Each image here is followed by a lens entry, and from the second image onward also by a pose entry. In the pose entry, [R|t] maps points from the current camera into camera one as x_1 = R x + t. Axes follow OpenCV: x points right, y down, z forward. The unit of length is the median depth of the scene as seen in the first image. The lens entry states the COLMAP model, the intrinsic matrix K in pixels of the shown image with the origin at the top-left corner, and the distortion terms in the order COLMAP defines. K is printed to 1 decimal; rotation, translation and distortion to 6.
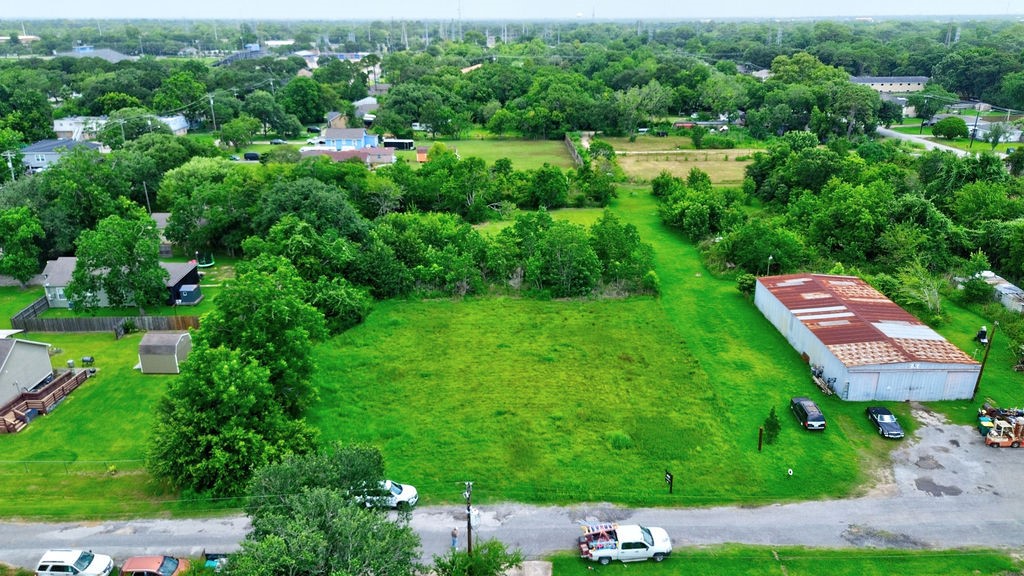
lens RADIAL K [[727.3, 0, 512.0], [0, 727.3, 288.0], [0, 0, 1]] dist [0.070470, -0.054008]
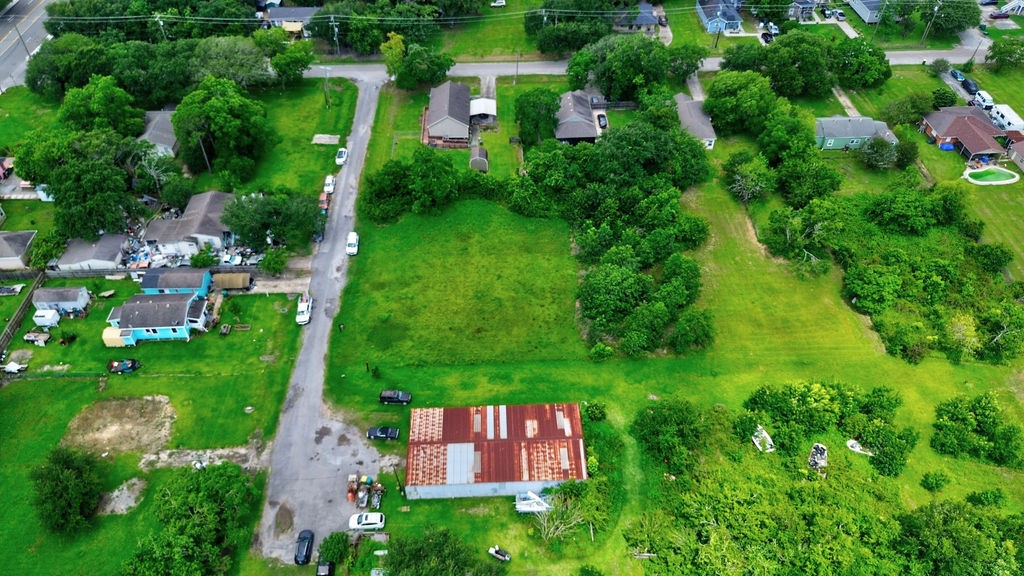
lens RADIAL K [[727.3, 0, 512.0], [0, 727.3, 288.0], [0, 0, 1]] dist [0.070470, -0.054008]
pose [[0.007905, 0.694242, -0.719698, 1.711614], [-0.350221, 0.676058, 0.648299, -1.410553], [0.936634, 0.246928, 0.248483, 0.919573]]
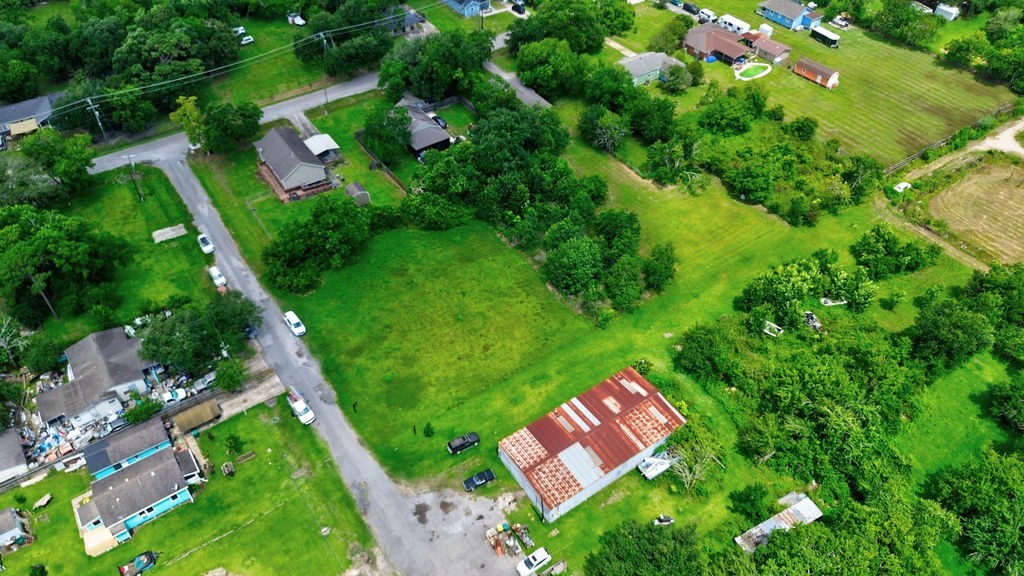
lens RADIAL K [[727.3, 0, 512.0], [0, 727.3, 288.0], [0, 0, 1]] dist [0.070470, -0.054008]
pose [[0.539689, 0.581250, -0.609002, 1.470058], [-0.287430, 0.807148, 0.515650, -1.142330], [0.791277, -0.103245, 0.602678, 0.185017]]
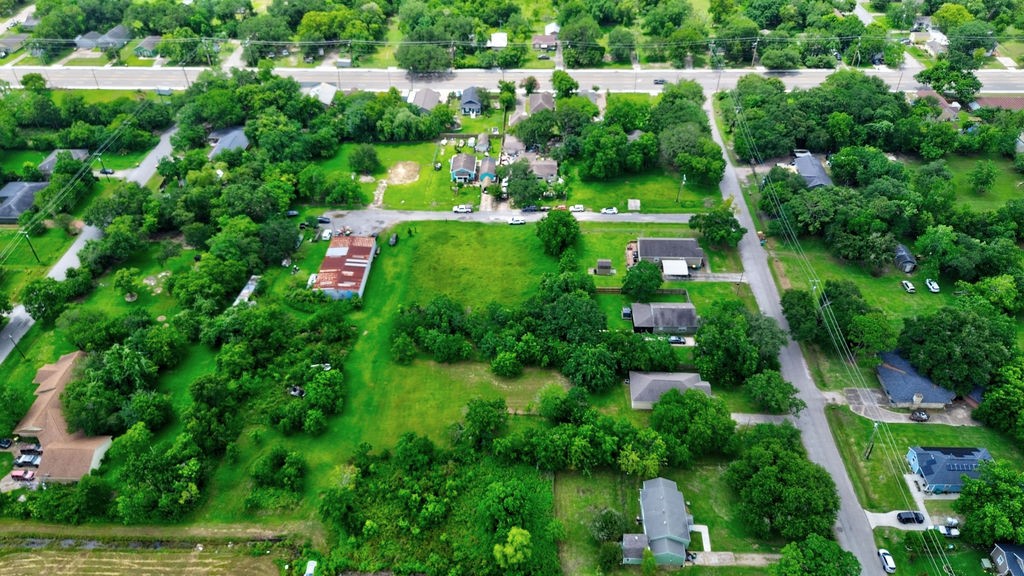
lens RADIAL K [[727.3, 0, 512.0], [0, 727.3, 288.0], [0, 0, 1]] dist [0.070470, -0.054008]
pose [[-0.997856, -0.031789, 0.057208, -0.393663], [0.034166, 0.492522, 0.869629, -3.057467], [-0.055821, 0.869719, -0.490380, 3.302765]]
